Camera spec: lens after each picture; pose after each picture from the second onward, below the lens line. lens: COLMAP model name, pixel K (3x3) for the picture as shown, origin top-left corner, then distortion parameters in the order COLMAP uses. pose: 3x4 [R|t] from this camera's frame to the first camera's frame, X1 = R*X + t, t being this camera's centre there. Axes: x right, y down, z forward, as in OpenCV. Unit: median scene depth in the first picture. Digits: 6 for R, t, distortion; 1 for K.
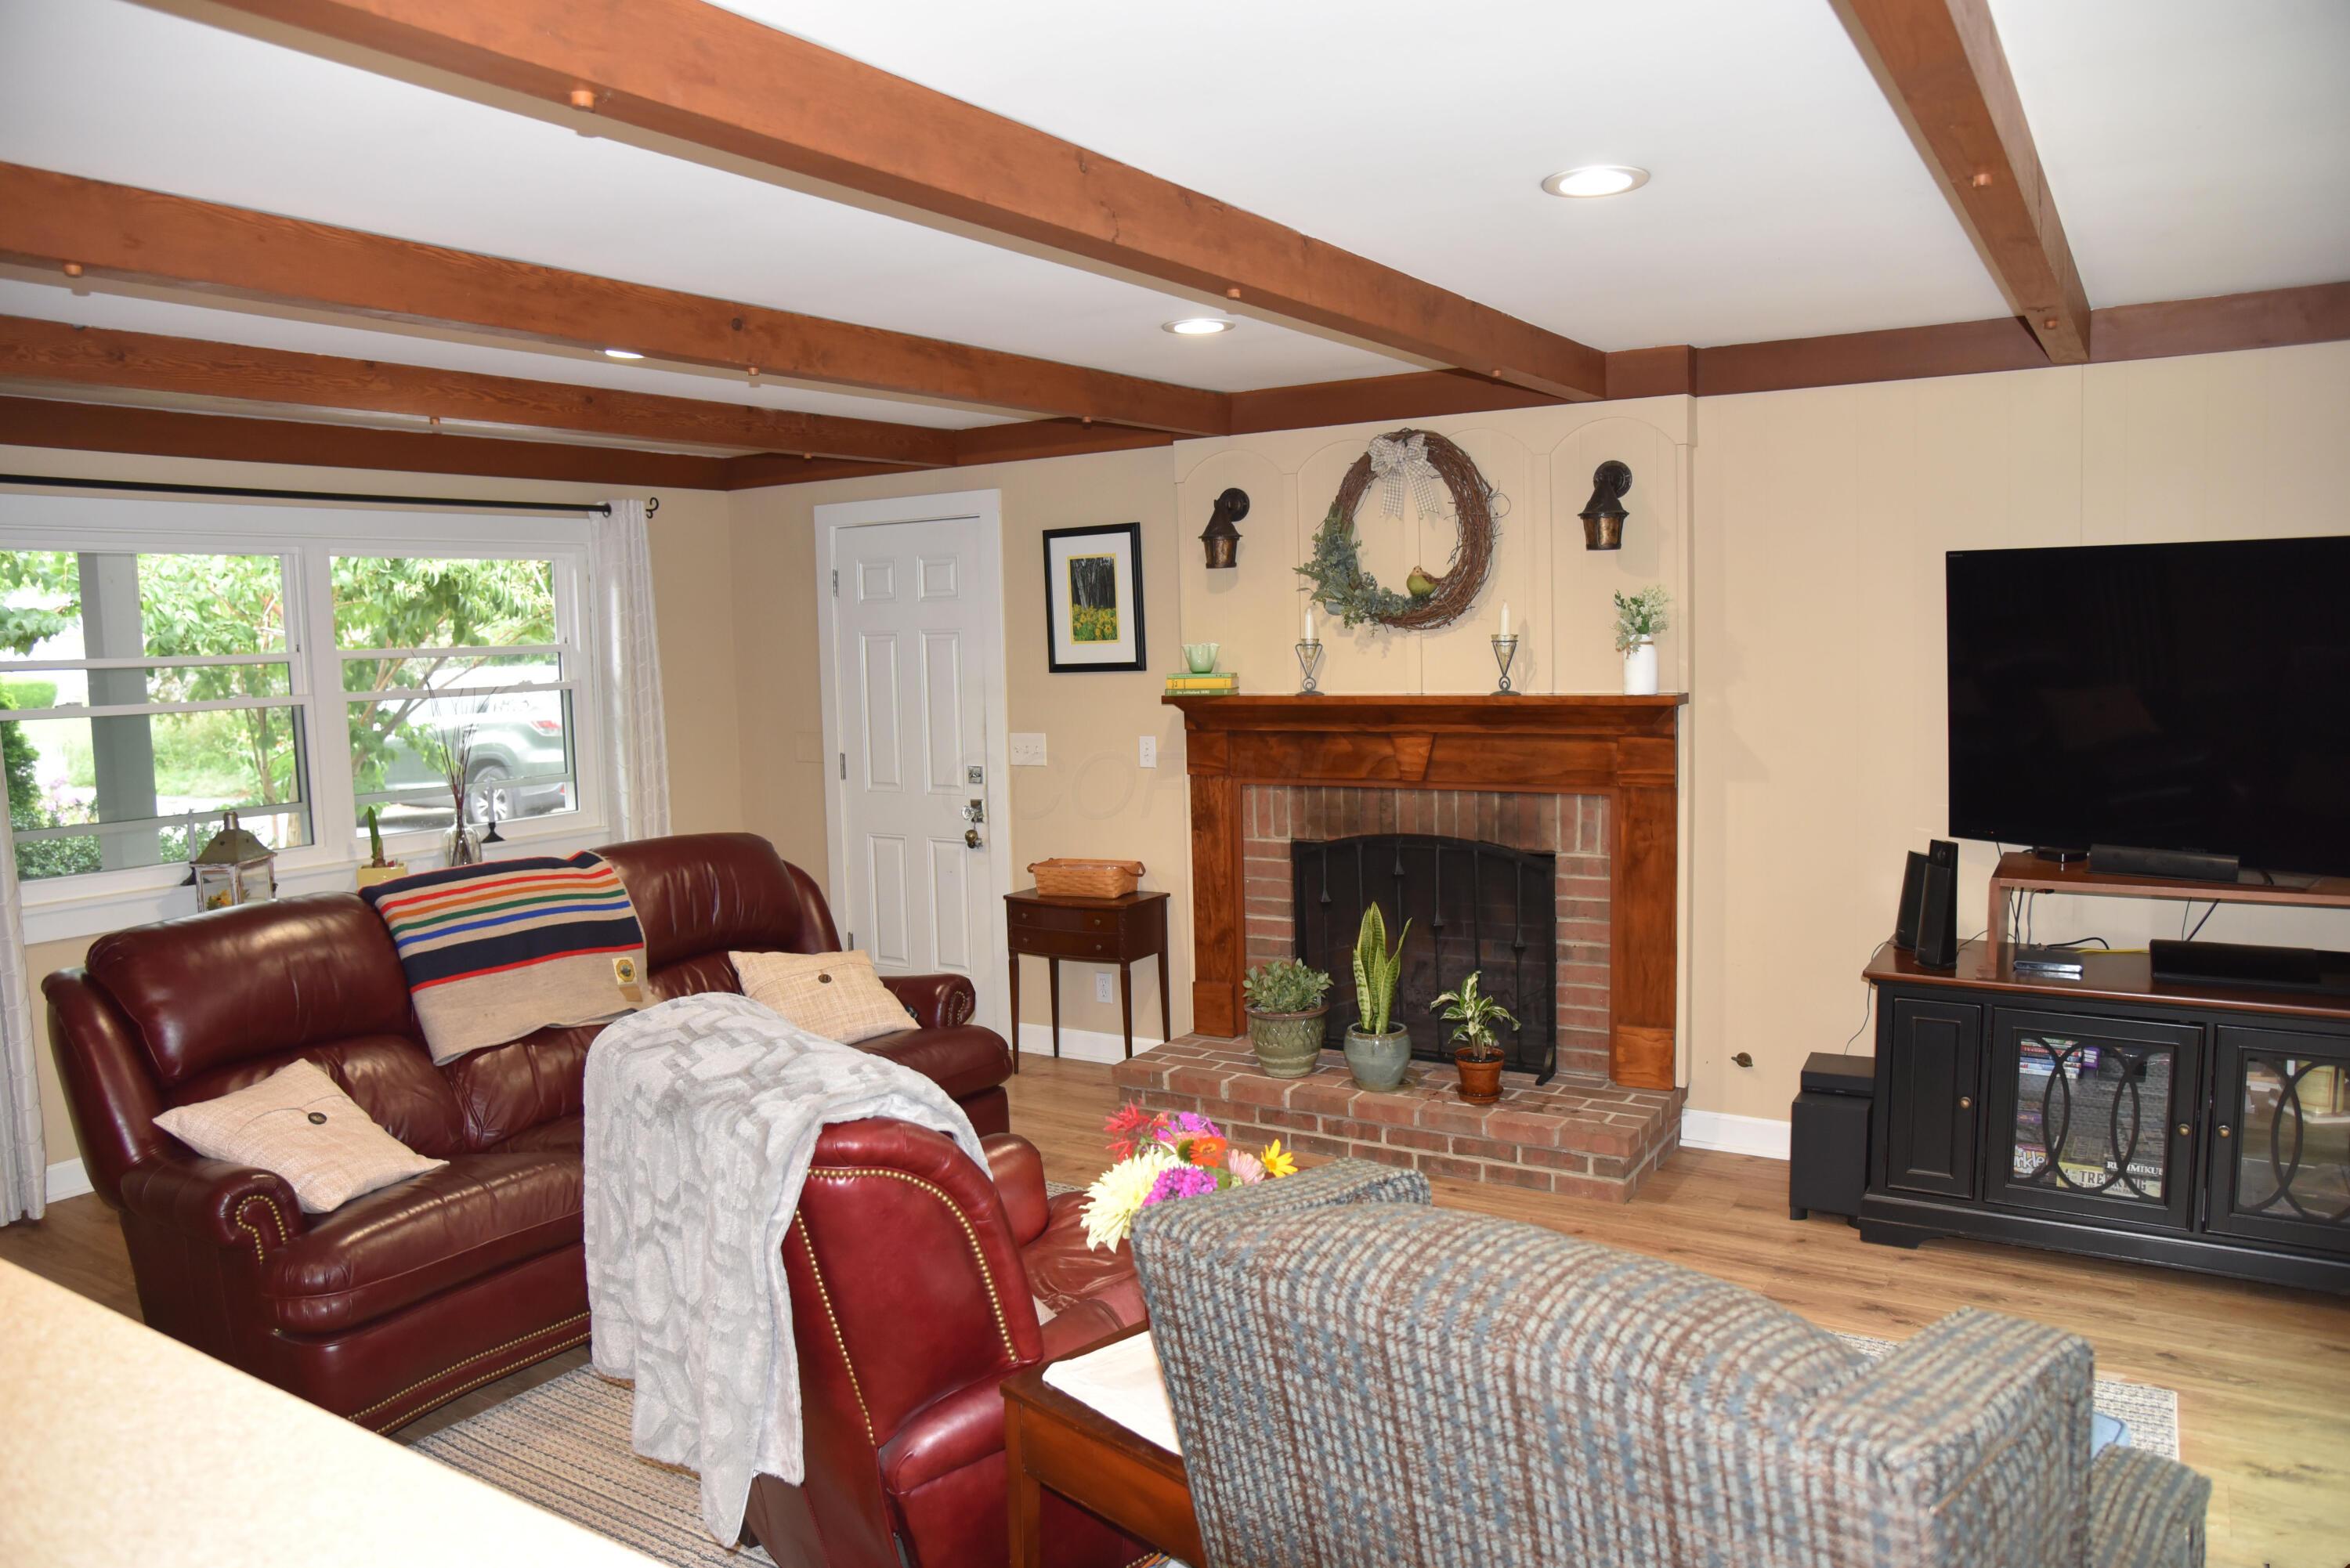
lens RADIAL K [[1621.6, 0, 1168.5], [0, 1621.6, 785.9], [0, 0, 1]] dist [-0.085430, 0.042440]
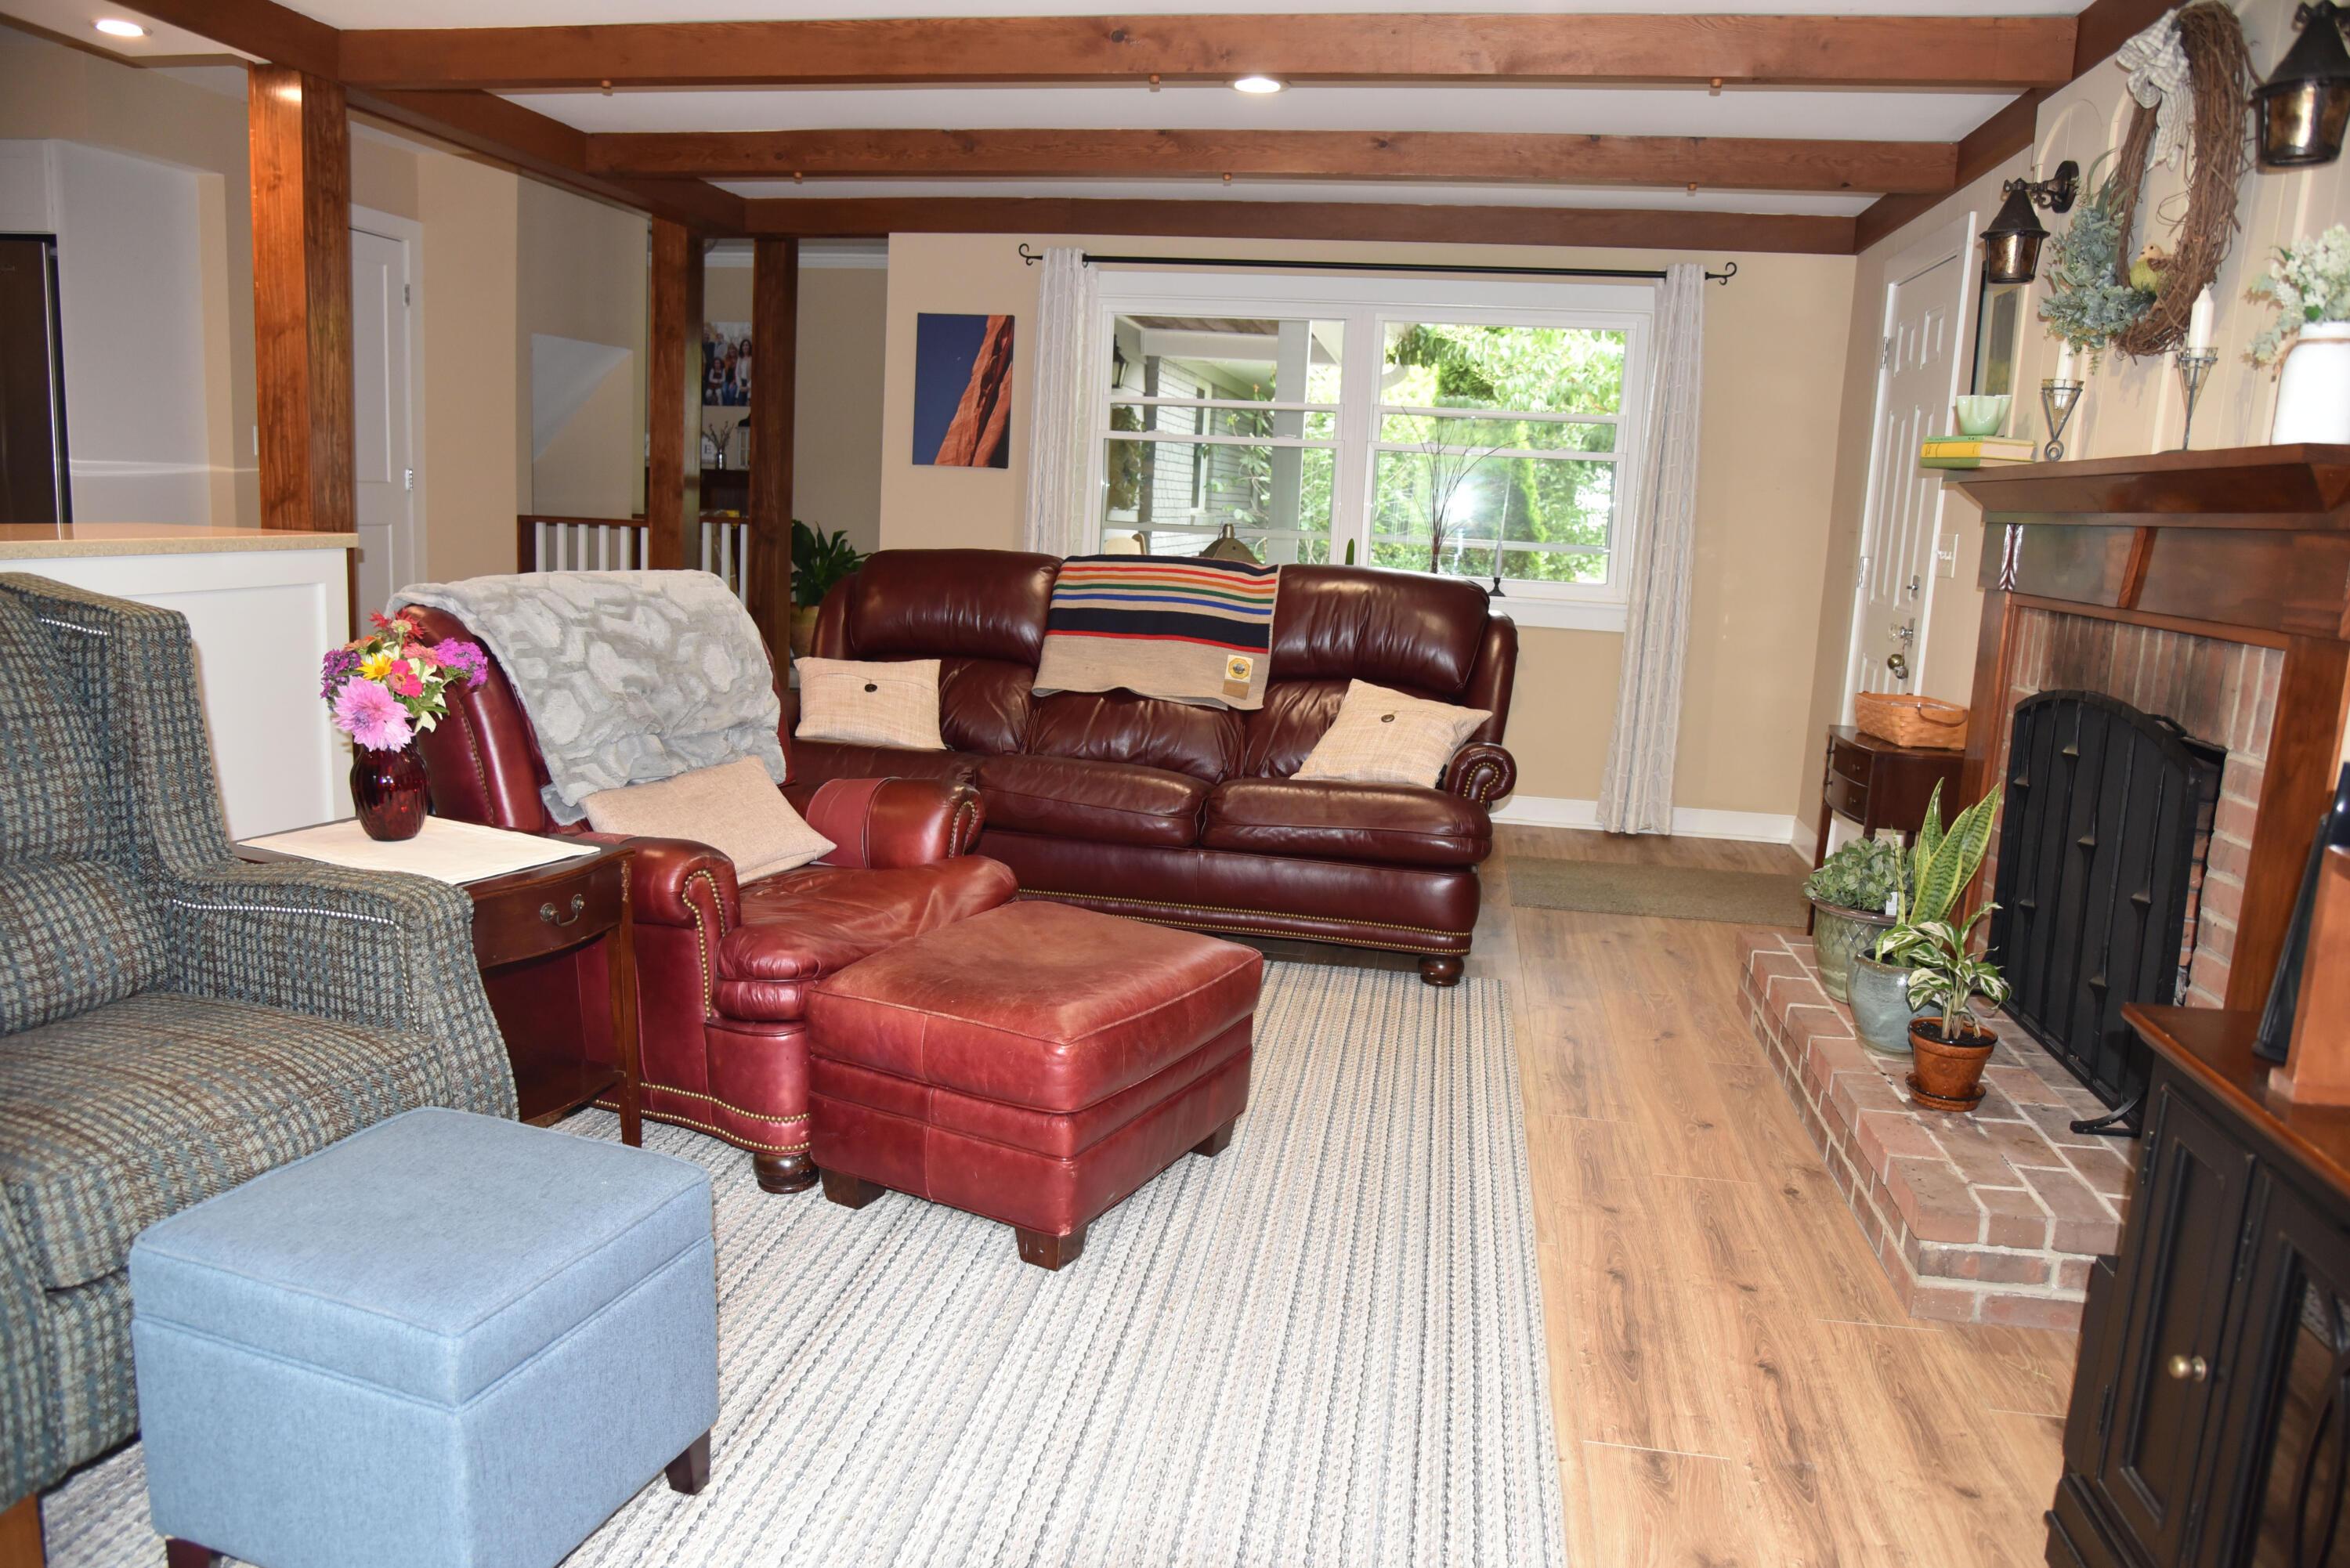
lens RADIAL K [[1621.6, 0, 1180.5], [0, 1621.6, 774.2], [0, 0, 1]] dist [-0.085430, 0.042440]
pose [[0.387641, 0.199369, -0.899992, 0.583668], [-0.142795, 0.977533, 0.155042, 0.017238], [0.910683, 0.068414, 0.407401, 0.458080]]
